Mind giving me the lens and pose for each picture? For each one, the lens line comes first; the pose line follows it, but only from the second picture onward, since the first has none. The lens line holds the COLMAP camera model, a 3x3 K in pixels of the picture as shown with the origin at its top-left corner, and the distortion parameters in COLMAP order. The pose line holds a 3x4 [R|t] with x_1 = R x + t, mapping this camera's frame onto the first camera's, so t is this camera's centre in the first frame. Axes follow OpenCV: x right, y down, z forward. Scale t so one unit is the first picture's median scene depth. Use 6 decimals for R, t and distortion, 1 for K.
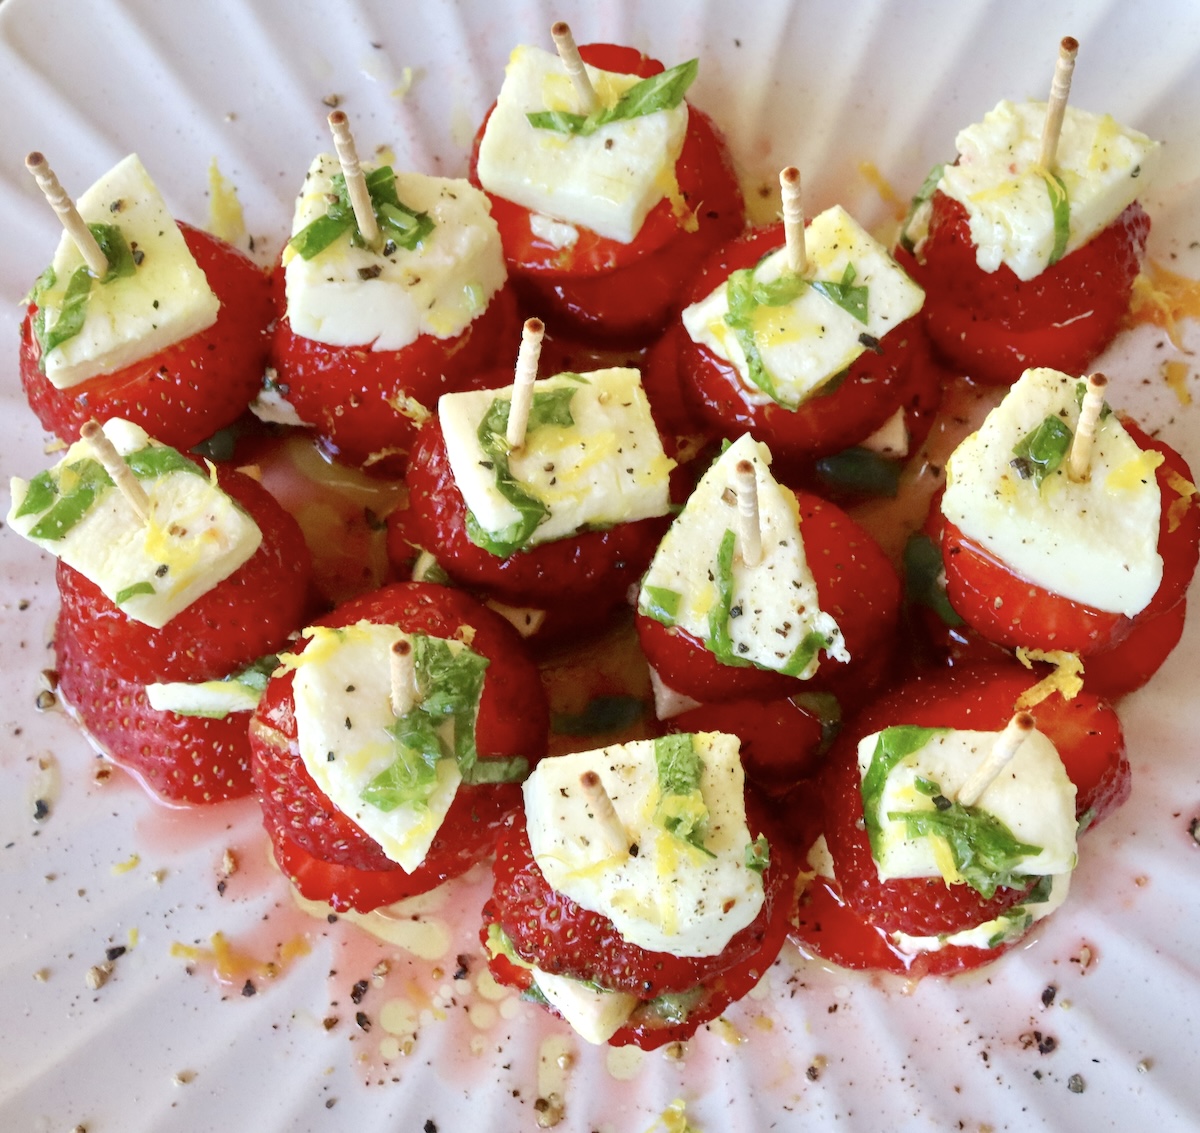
lens RADIAL K [[1784.7, 0, 682.6], [0, 1784.7, 605.5], [0, 0, 1]] dist [-0.140567, 0.000000]
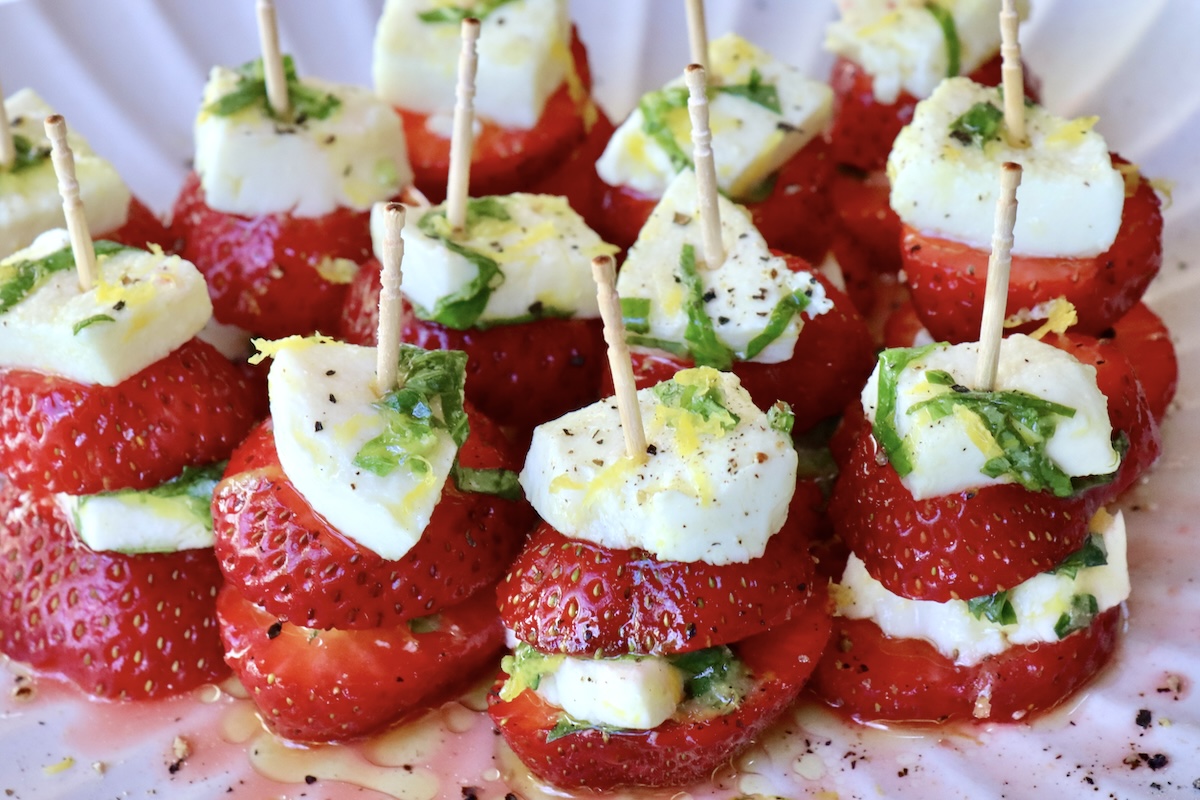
lens RADIAL K [[2382.9, 0, 597.5], [0, 2382.9, 399.9], [0, 0, 1]] dist [-0.012930, 0.000000]
pose [[0.986518, -0.141148, 0.082819, -0.143016], [0.163627, 0.859343, -0.484516, 0.659067], [-0.002781, 0.491536, 0.870853, -0.106067]]
